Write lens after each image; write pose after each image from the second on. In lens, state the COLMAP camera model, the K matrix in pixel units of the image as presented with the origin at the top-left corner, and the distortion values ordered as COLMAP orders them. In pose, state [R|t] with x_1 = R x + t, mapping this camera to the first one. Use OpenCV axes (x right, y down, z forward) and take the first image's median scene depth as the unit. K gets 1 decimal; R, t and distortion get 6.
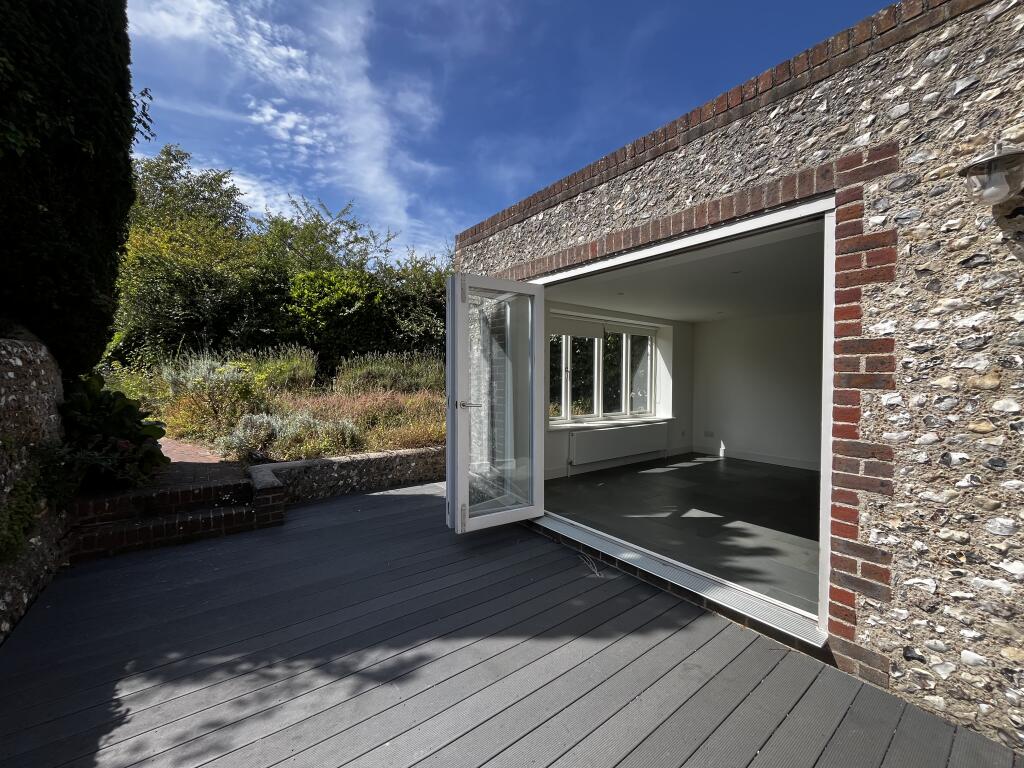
lens RADIAL K [[415.6, 0, 510.2], [0, 415.6, 373.3], [0, 0, 1]] dist [-0.001538, -0.000396]
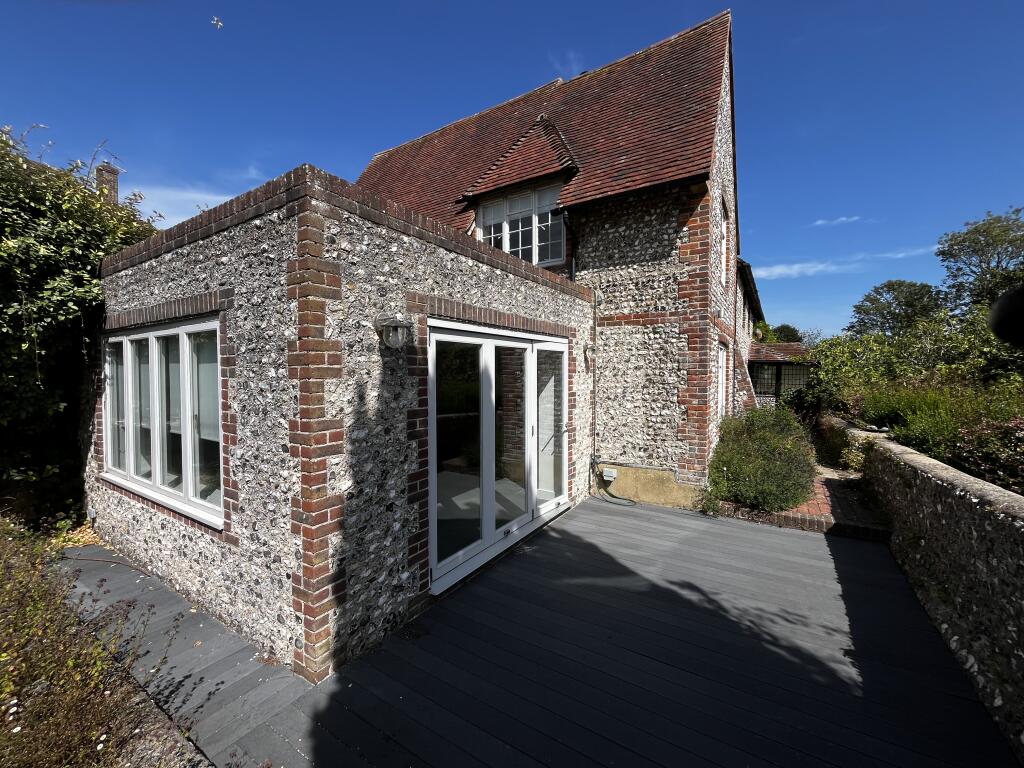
lens RADIAL K [[415.6, 0, 509.3], [0, 415.6, 388.0], [0, 0, 1]] dist [-0.001538, -0.000396]
pose [[-0.350096, -0.029216, 0.936258, -1.120367], [0.008338, 0.999377, 0.034304, -0.138932], [-0.936677, 0.019816, -0.349634, 1.579701]]
